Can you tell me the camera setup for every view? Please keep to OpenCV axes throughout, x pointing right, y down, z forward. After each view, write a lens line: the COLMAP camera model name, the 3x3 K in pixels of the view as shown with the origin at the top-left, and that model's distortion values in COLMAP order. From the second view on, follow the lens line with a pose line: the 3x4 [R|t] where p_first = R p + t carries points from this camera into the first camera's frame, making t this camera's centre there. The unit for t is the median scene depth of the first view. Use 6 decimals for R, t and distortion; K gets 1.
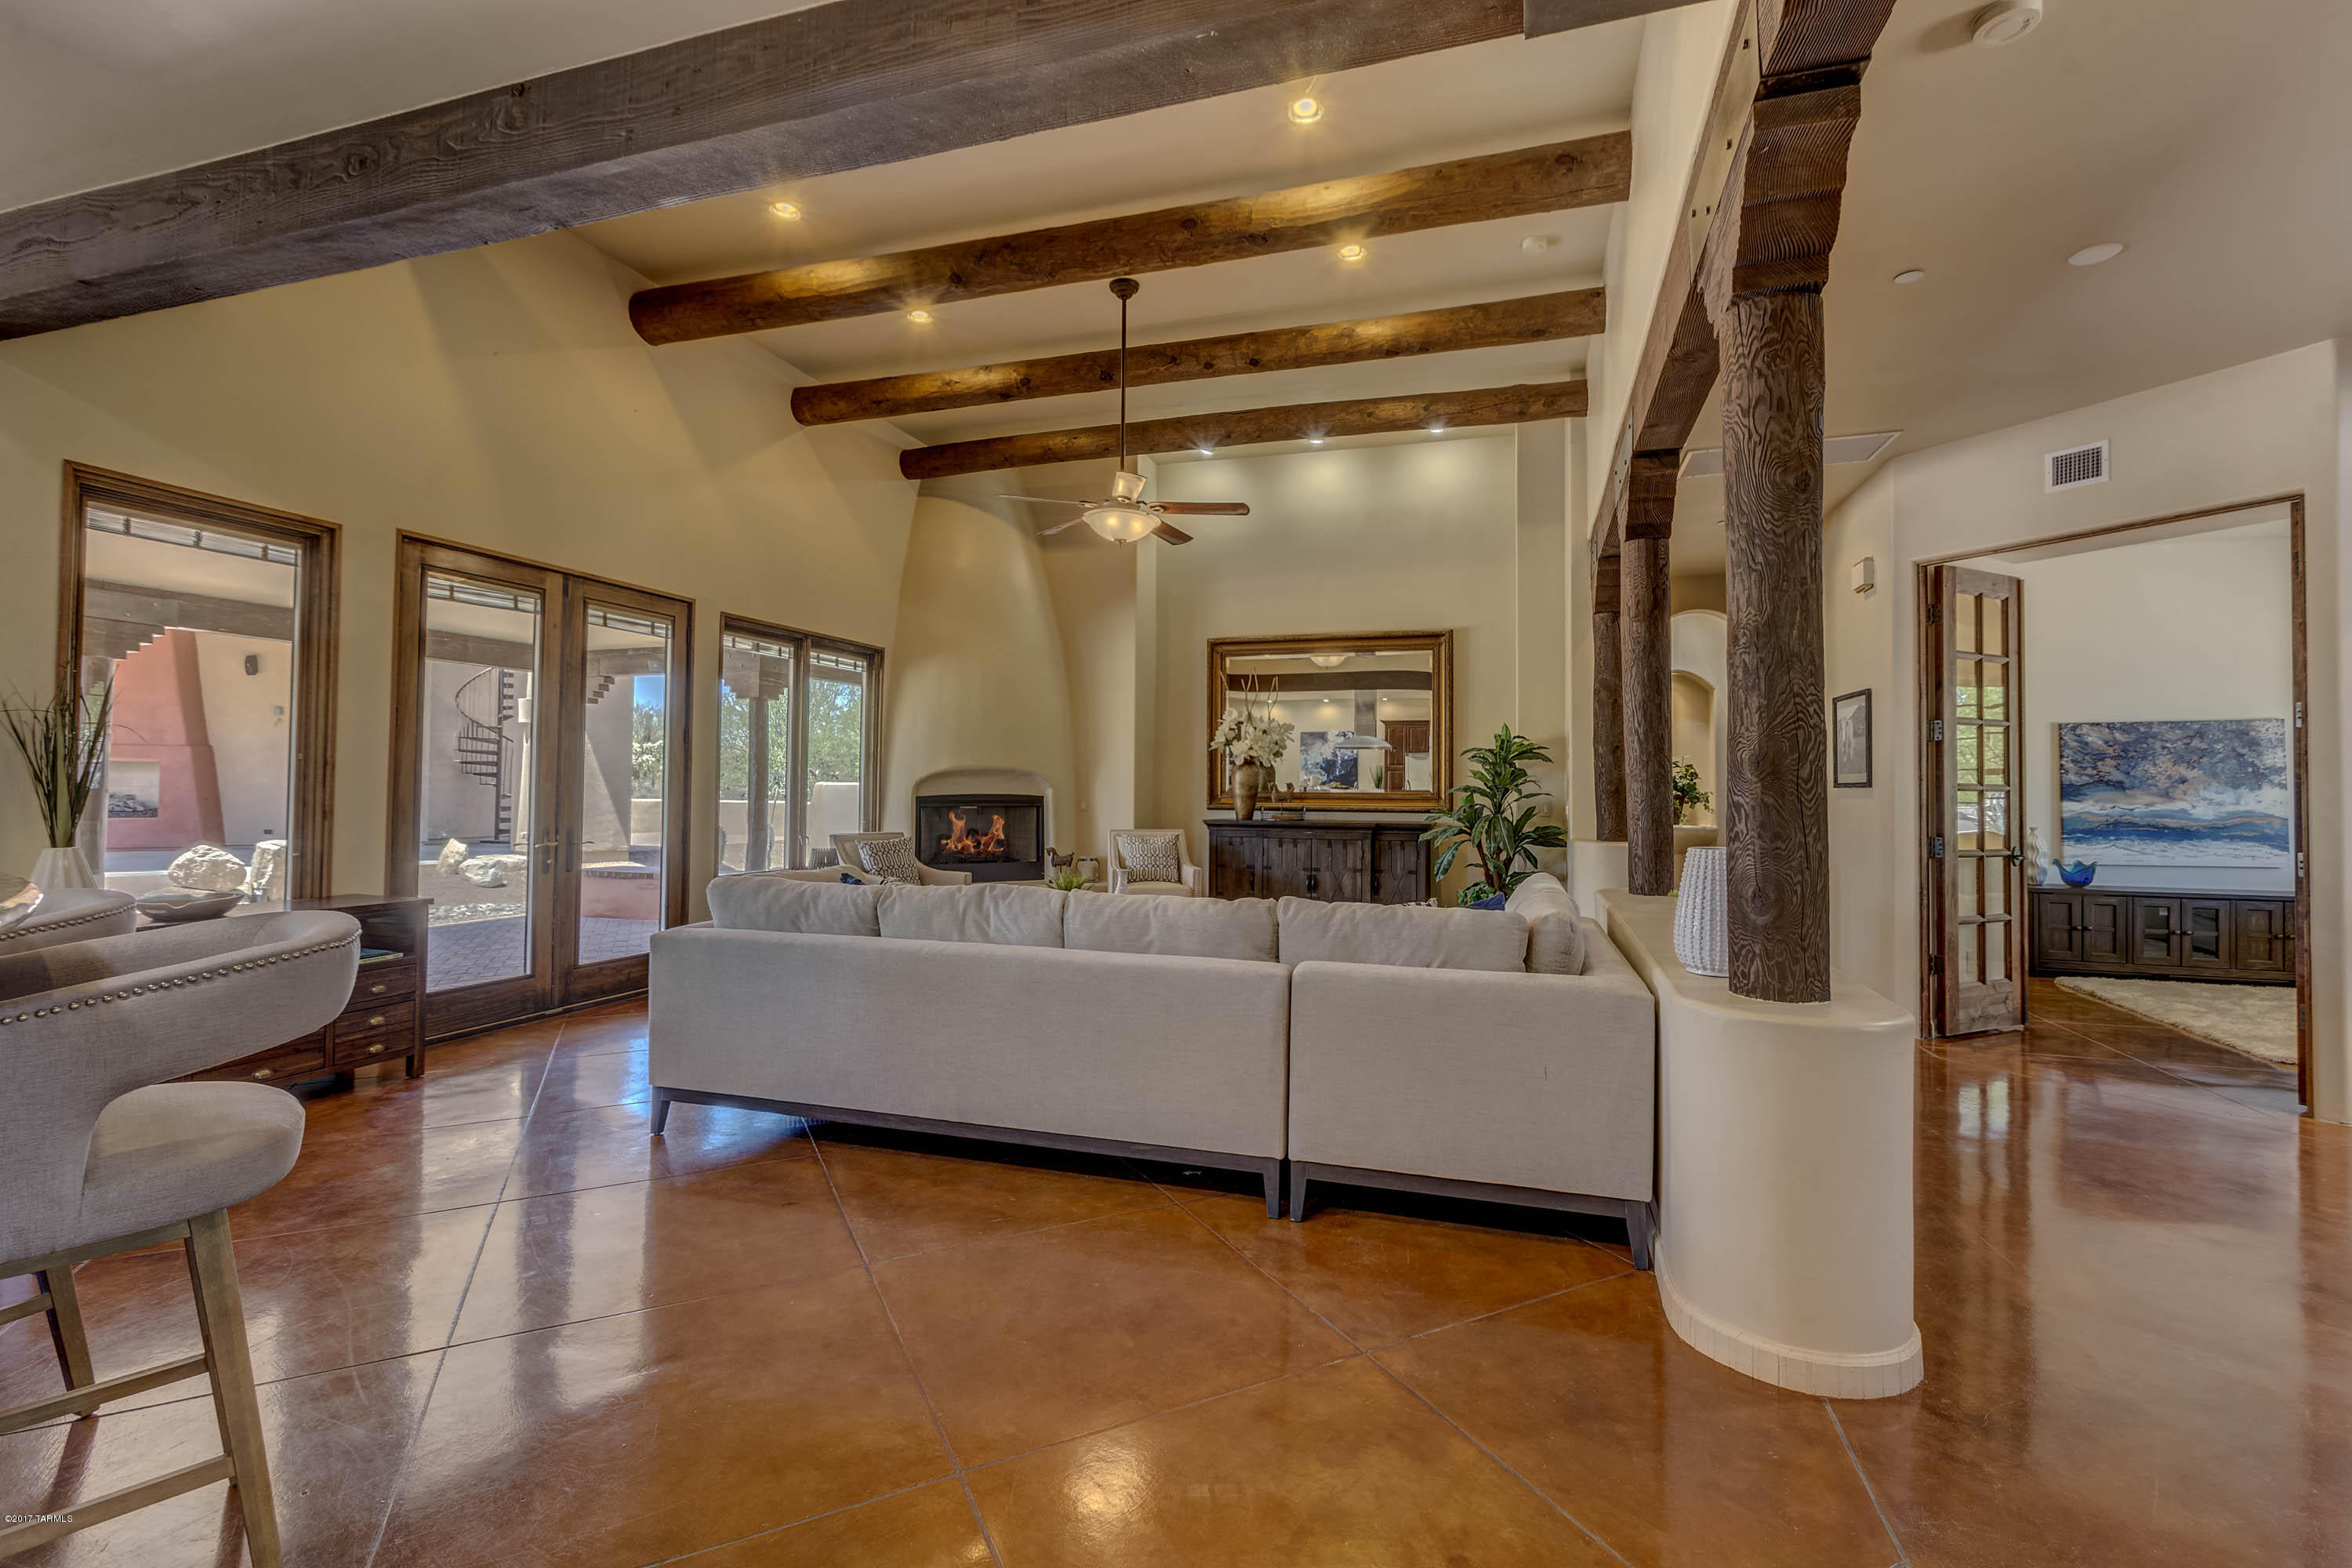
lens RADIAL K [[1032.9, 0, 1188.4], [0, 1032.9, 766.3], [0, 0, 1]] dist [0.004772, -0.005433]
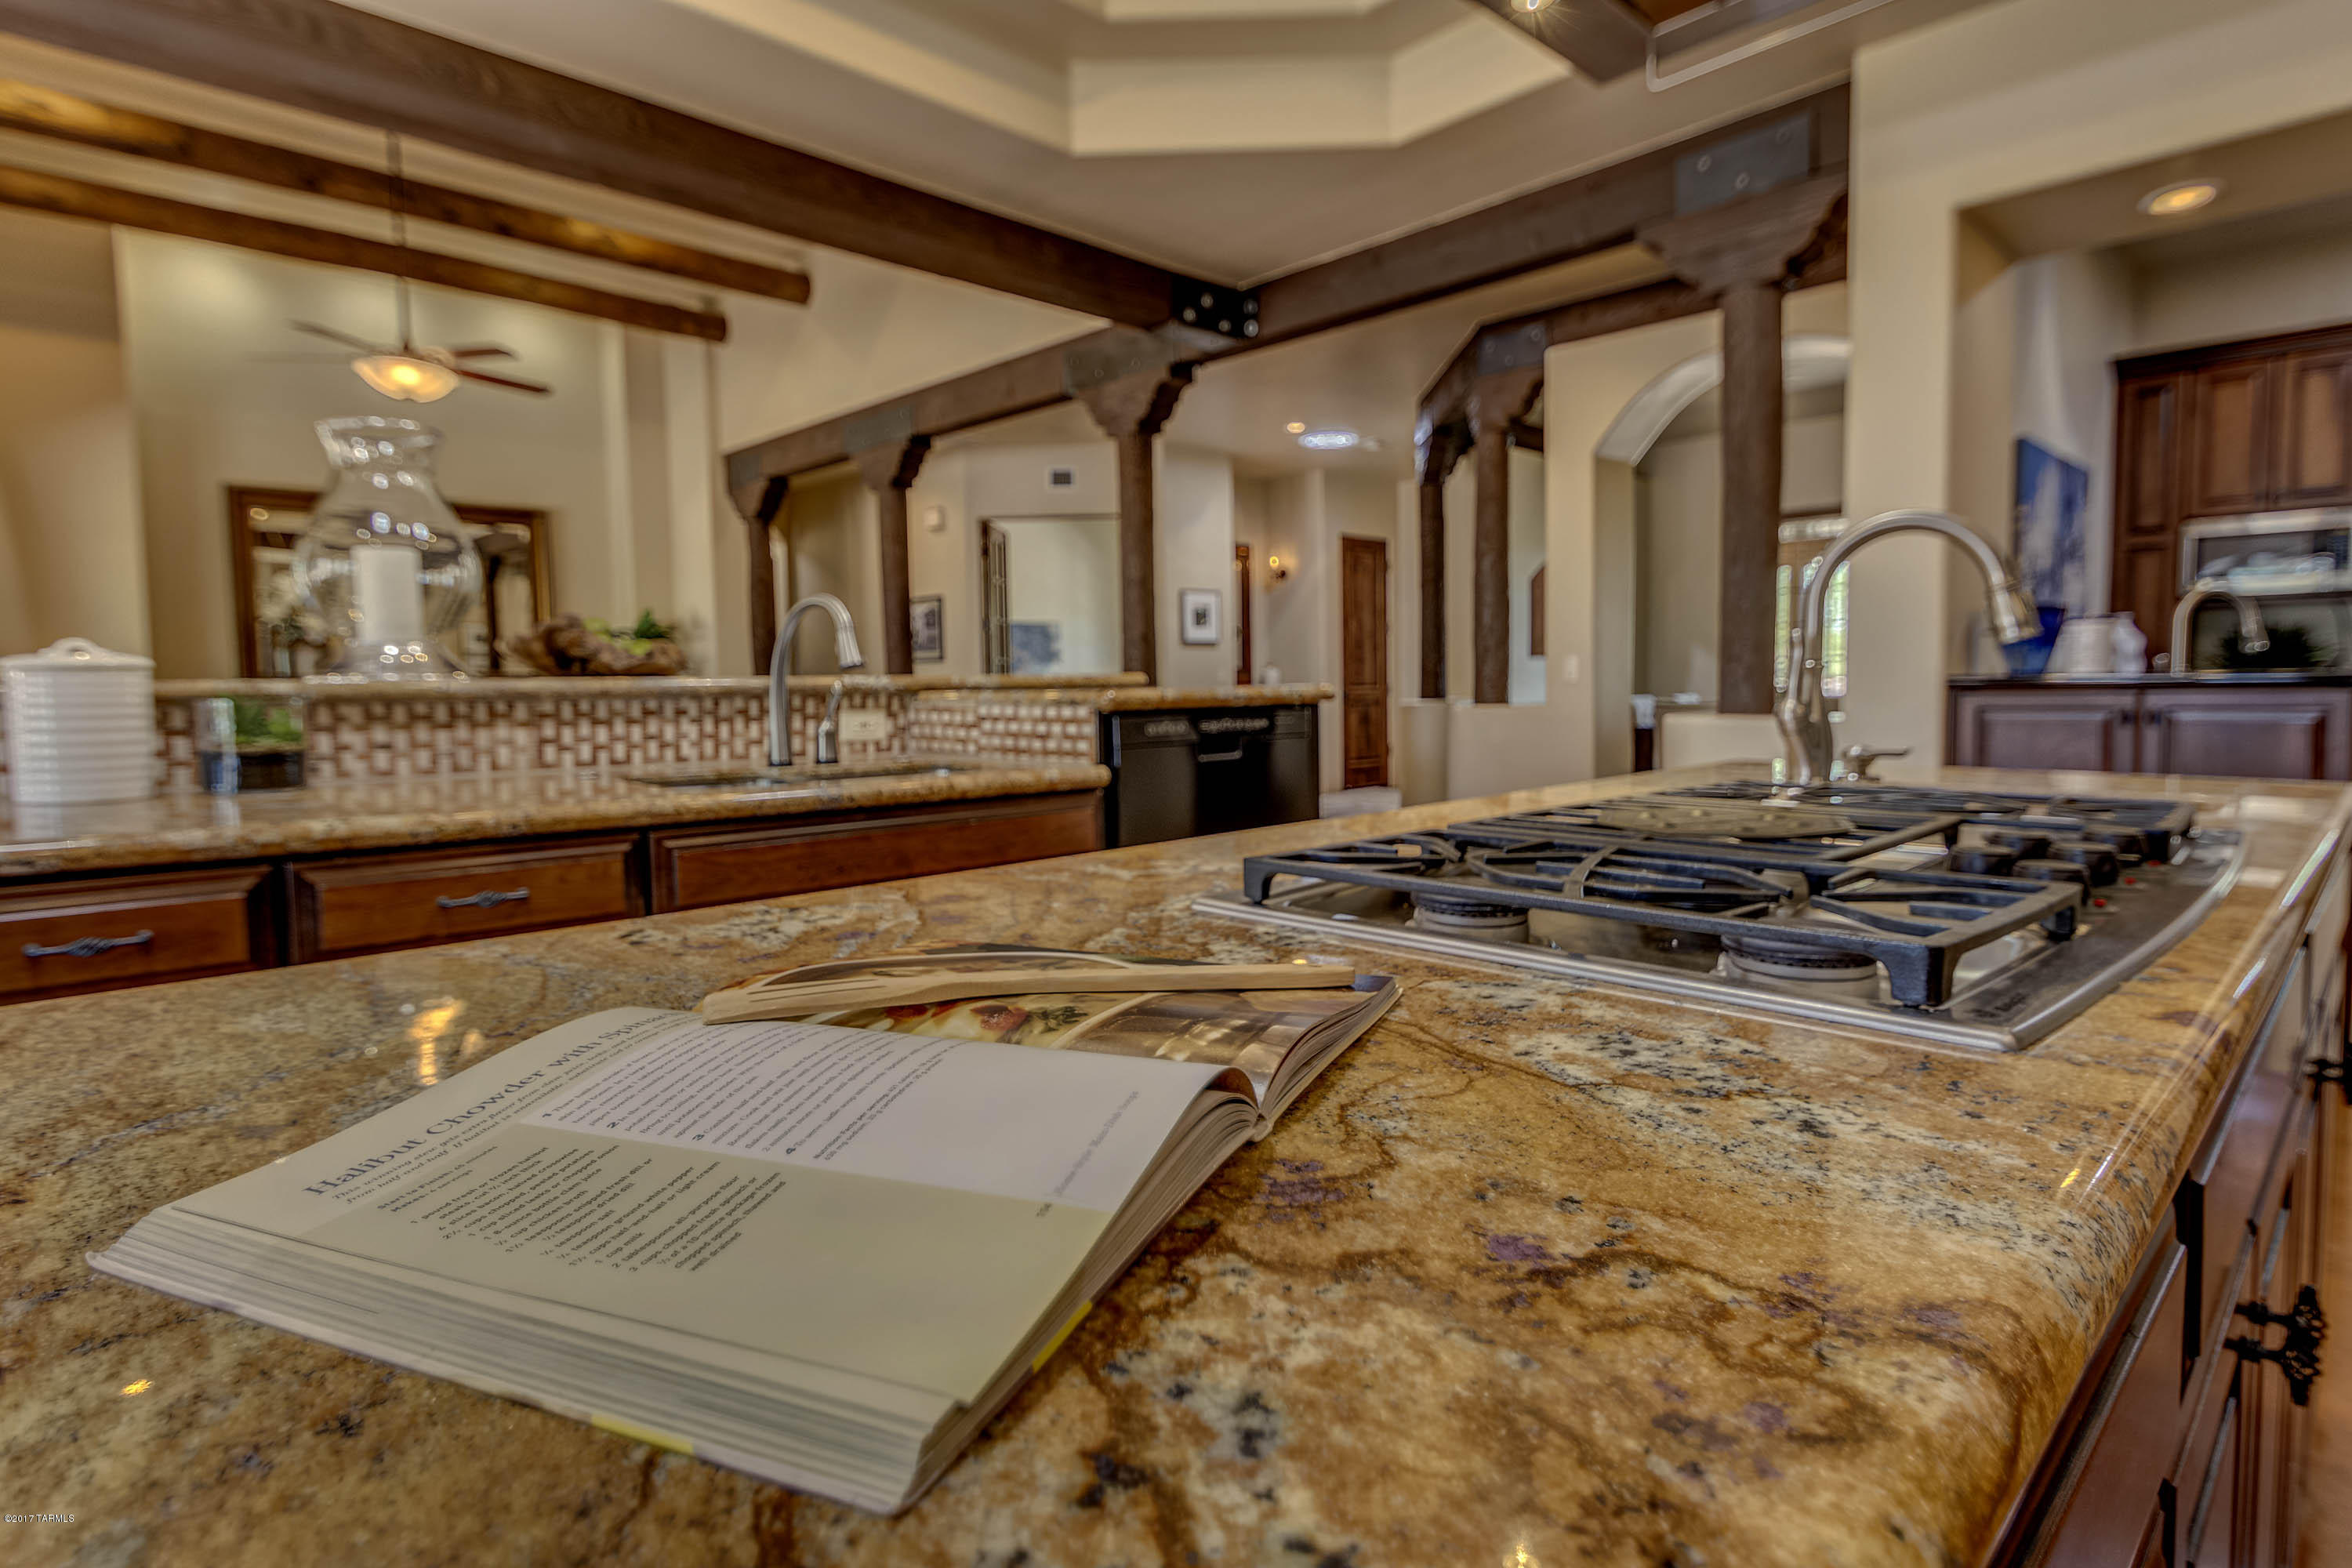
lens RADIAL K [[1240.7, 0, 1182.4], [0, 1240.7, 763.7], [0, 0, 1]] dist [0.000154, 0.001330]
pose [[0.458930, -0.071703, 0.885574, -0.641804], [0.000535, 0.996760, 0.080429, 0.018978], [-0.888472, -0.036437, 0.457482, -0.120473]]
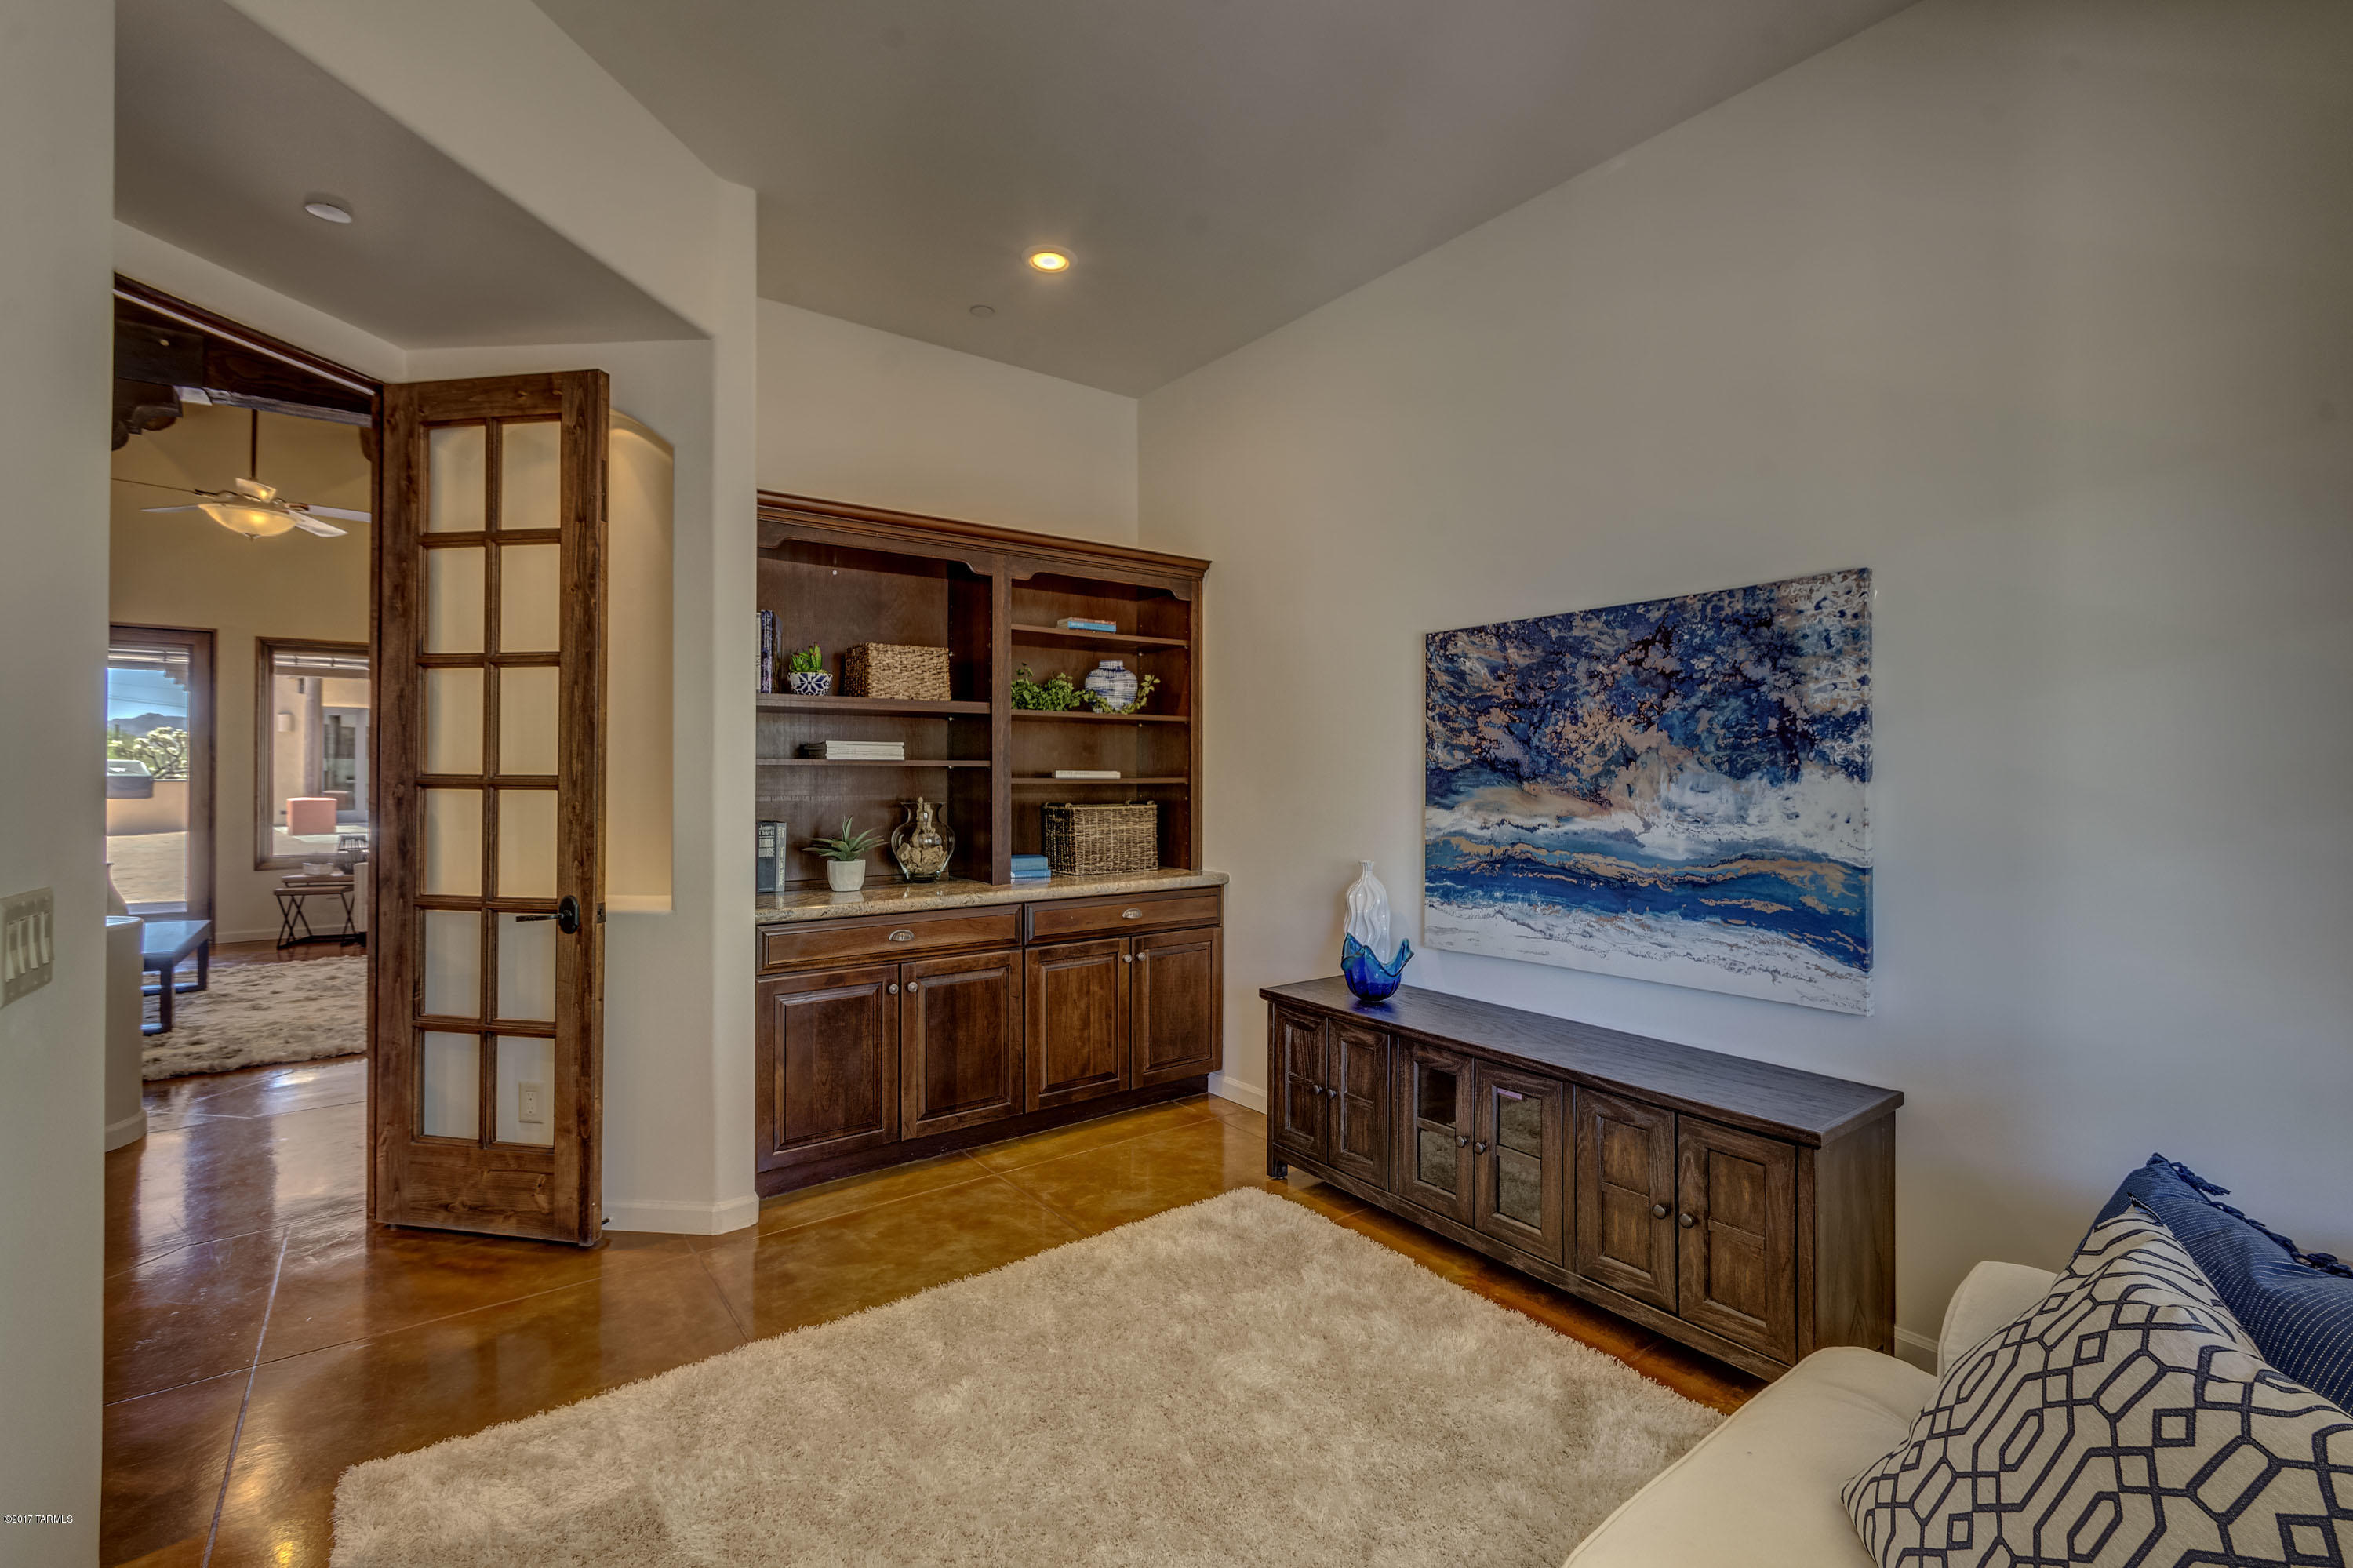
lens RADIAL K [[1033.3, 0, 1188.6], [0, 1033.3, 763.8], [0, 0, 1]] dist [0.004772, -0.005433]
pose [[0.819638, -0.011666, -0.572763, 1.042230], [0.019921, 0.999768, 0.008144, 0.009594], [0.572535, -0.018085, 0.819681, 0.582490]]
